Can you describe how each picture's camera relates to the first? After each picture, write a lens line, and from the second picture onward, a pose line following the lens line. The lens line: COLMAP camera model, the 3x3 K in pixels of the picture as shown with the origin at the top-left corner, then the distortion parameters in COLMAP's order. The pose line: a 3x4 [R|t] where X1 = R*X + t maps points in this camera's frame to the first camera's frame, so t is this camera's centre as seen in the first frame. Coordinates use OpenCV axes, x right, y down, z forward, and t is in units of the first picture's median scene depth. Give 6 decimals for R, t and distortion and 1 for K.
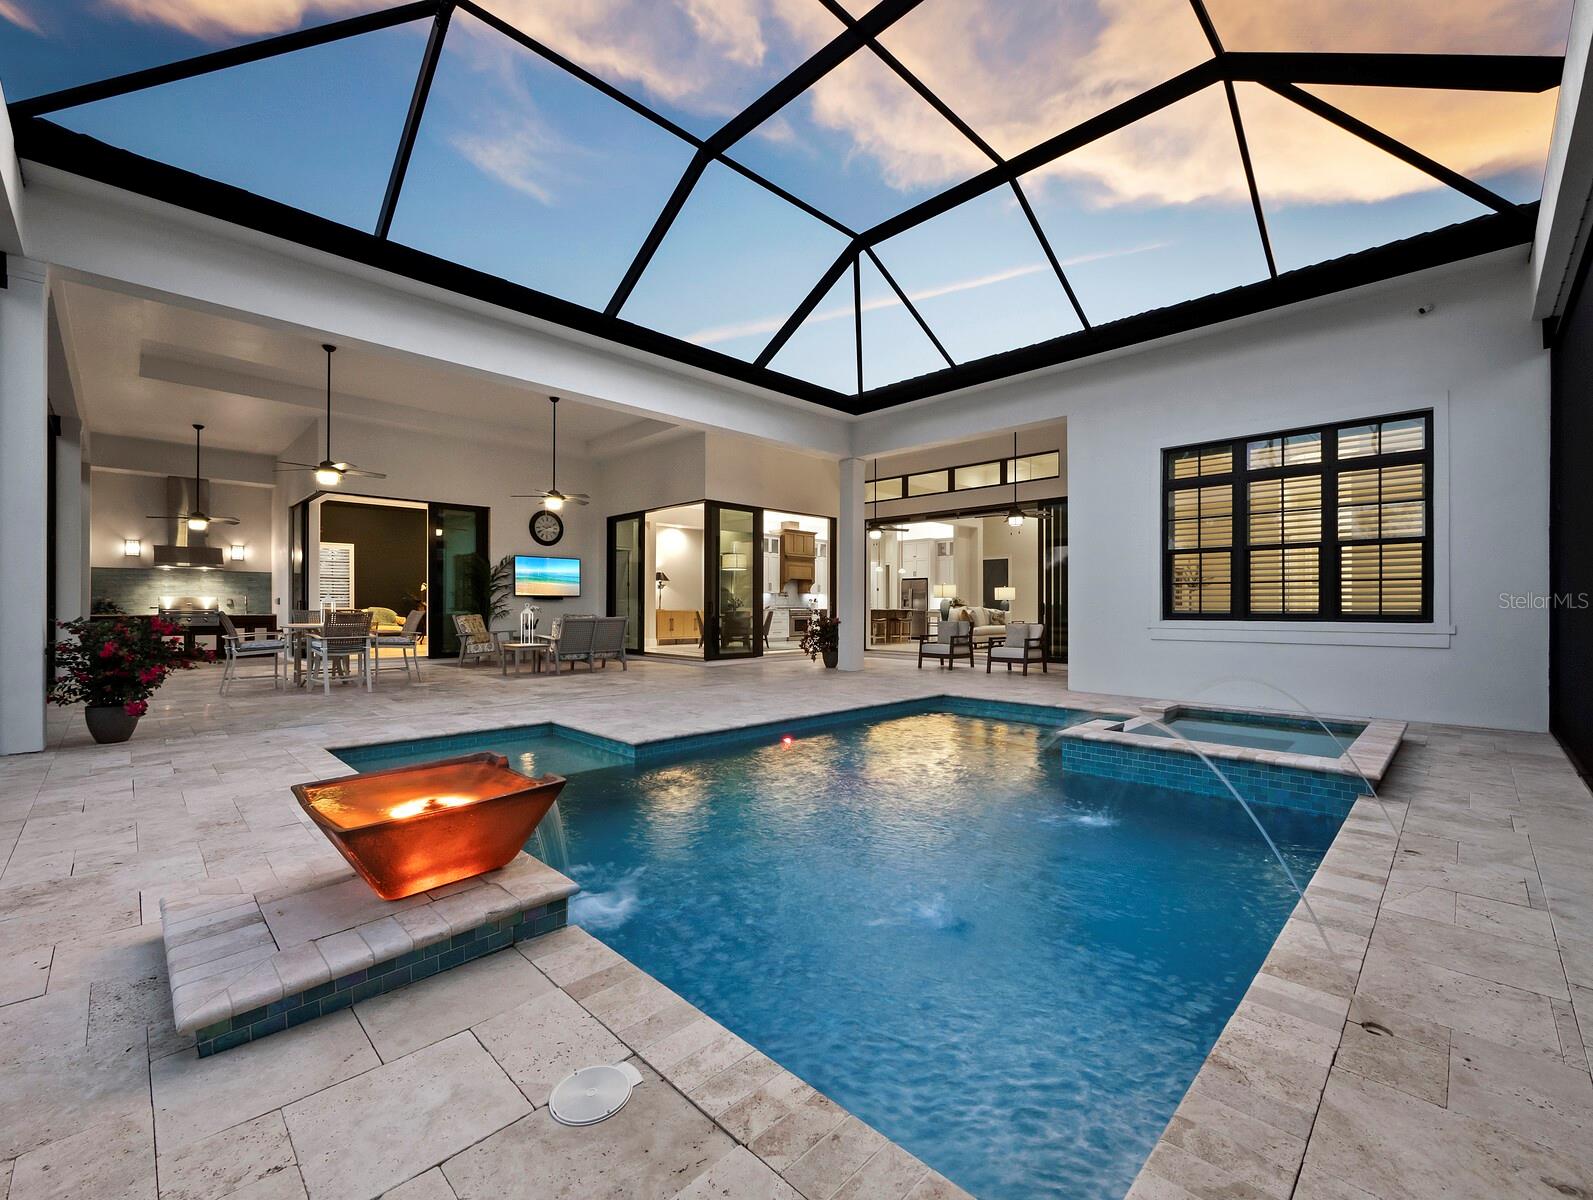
lens RADIAL K [[670.9, 0, 796.5], [0, 670.9, 600.0], [0, 0, 1]] dist [0.000949, -0.000033]
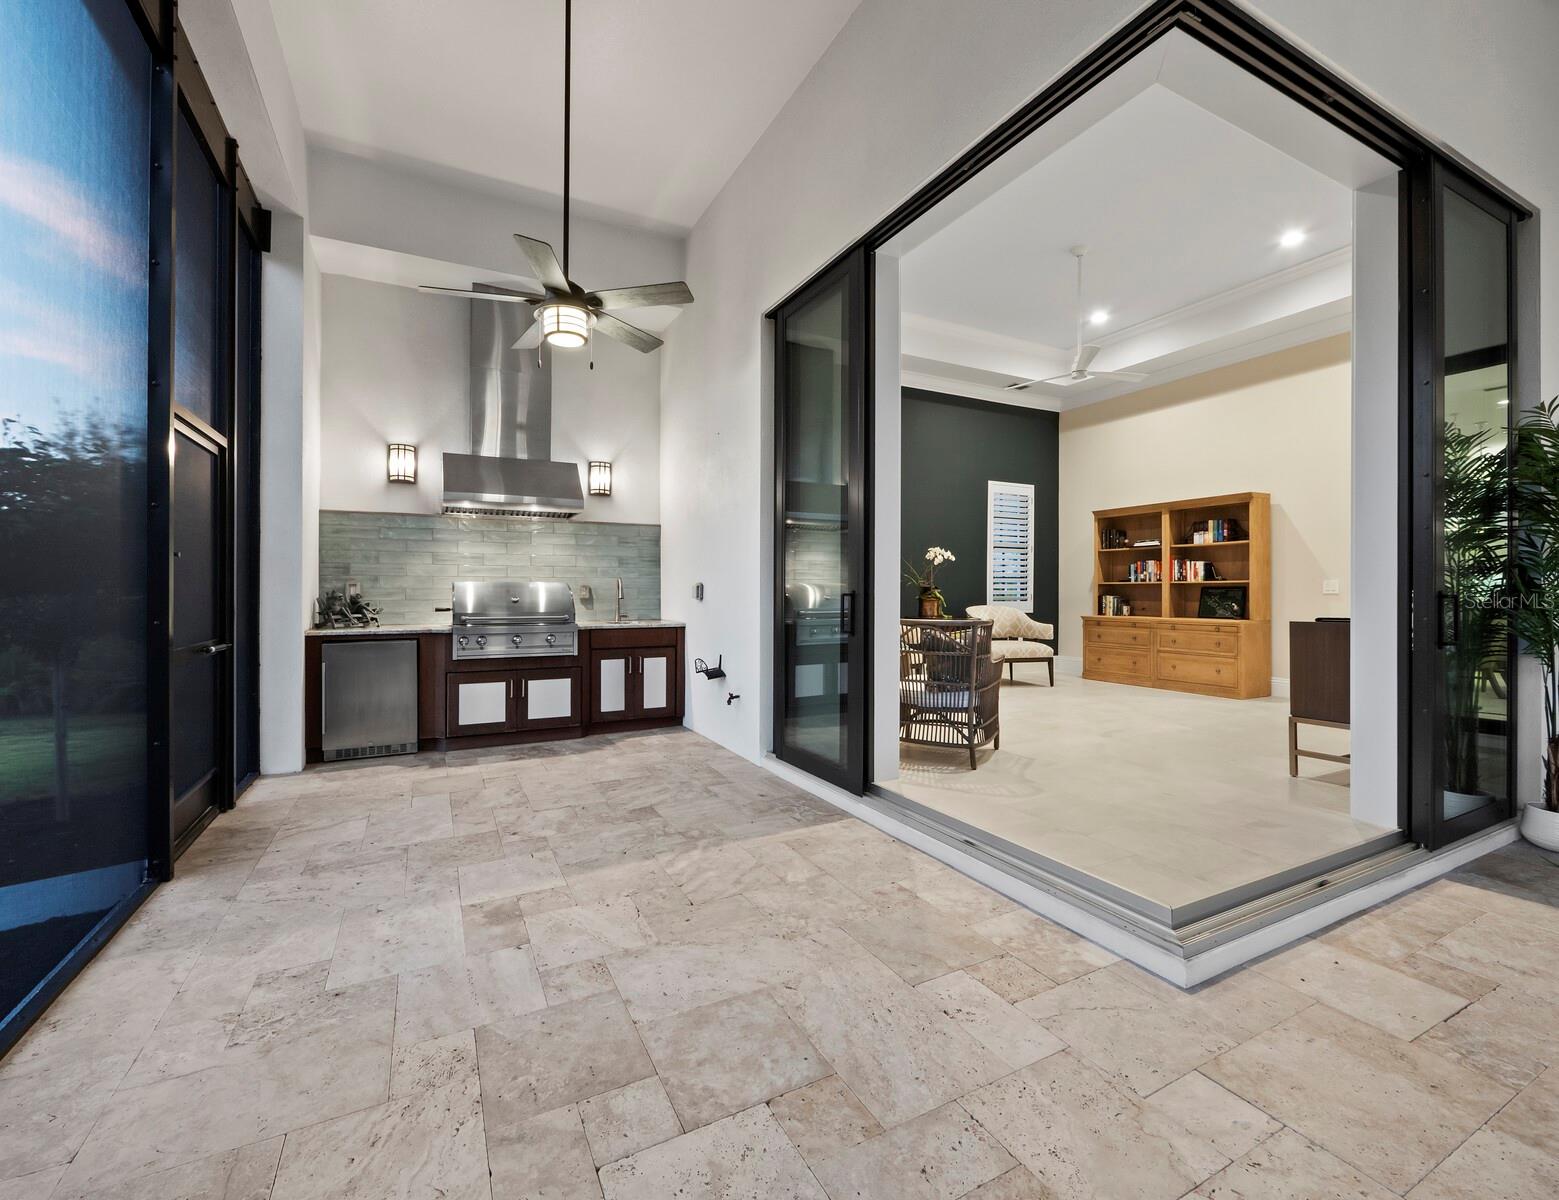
lens RADIAL K [[680.6, 0, 778.4], [0, 680.6, 572.8], [0, 0, 1]] dist [-0.001548, -0.000282]
pose [[0.952535, -0.010192, -0.304260, -0.632801], [0.006018, 0.999875, -0.014655, -0.003047], [0.304371, 0.012129, 0.952476, 0.663454]]
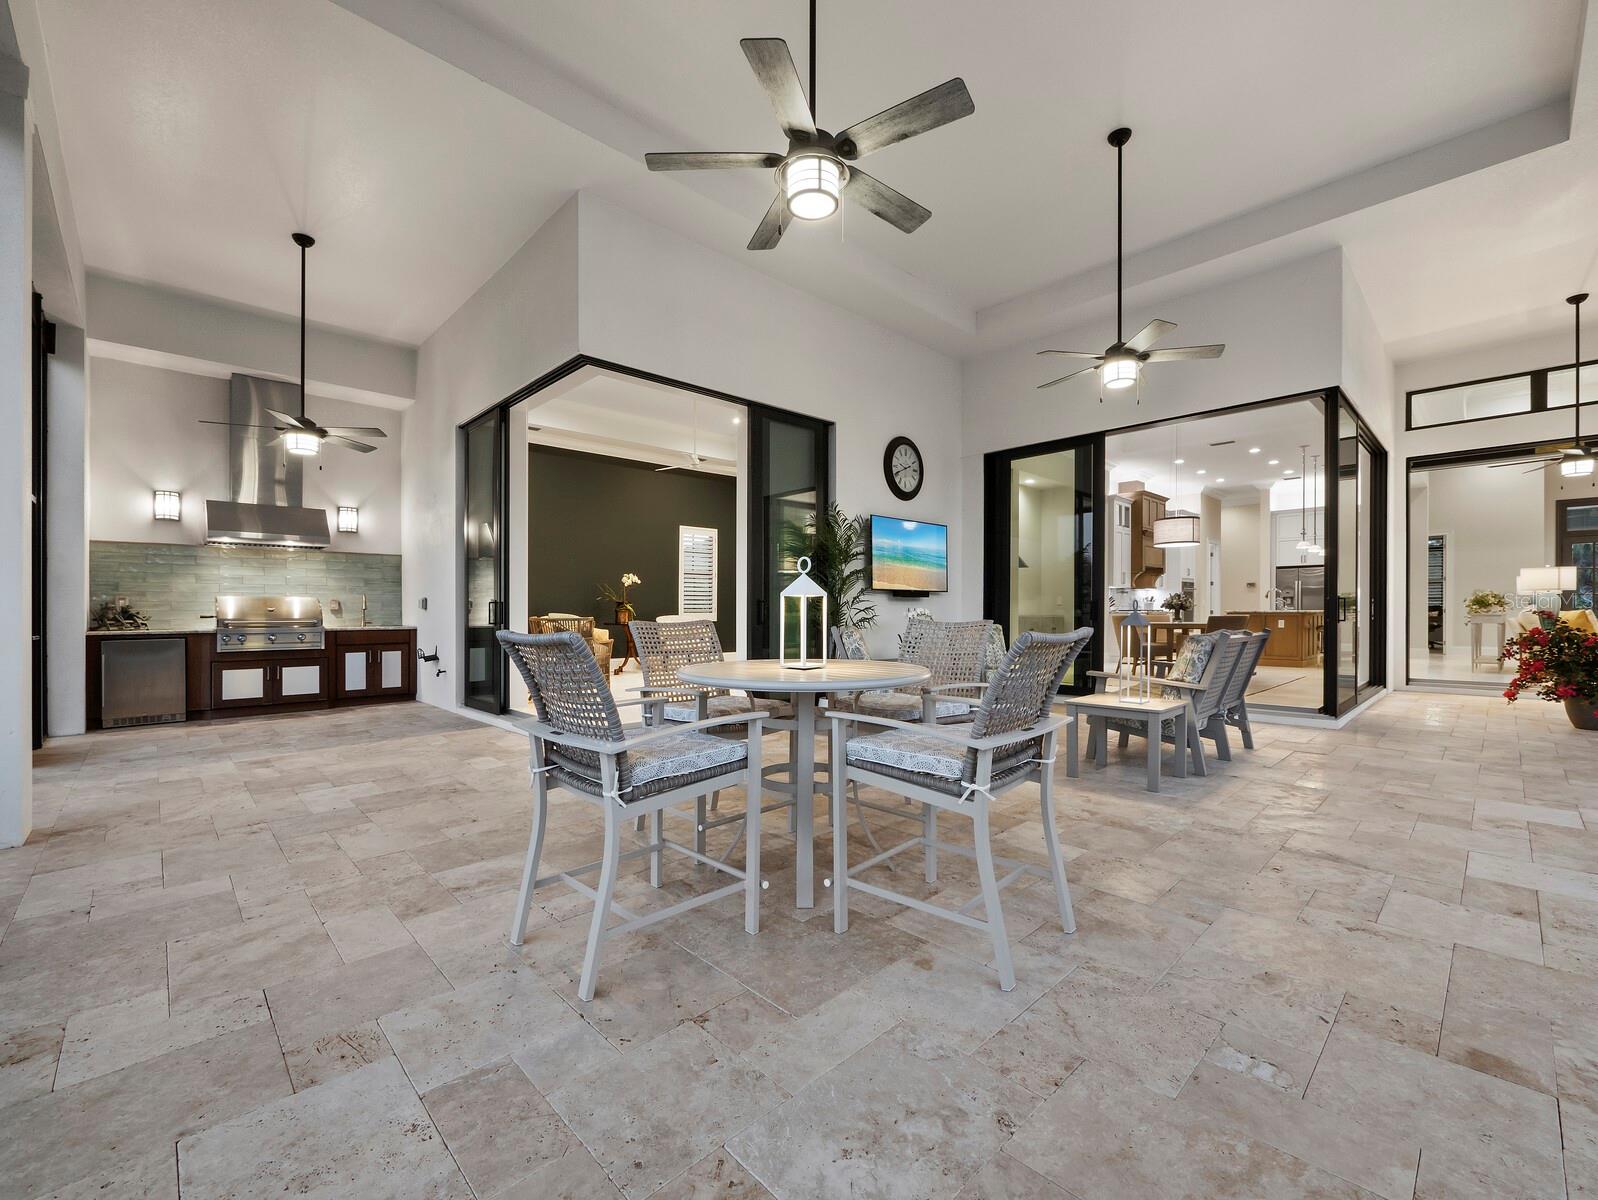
lens RADIAL K [[680.4, 0, 825.1], [0, 680.4, 601.1], [0, 0, 1]] dist [-0.003076, -0.000788]
pose [[0.999961, -0.007325, -0.004858, -0.454228], [0.007314, 0.999971, -0.002270, 0.003765], [0.004874, 0.002235, 0.999986, 0.454309]]
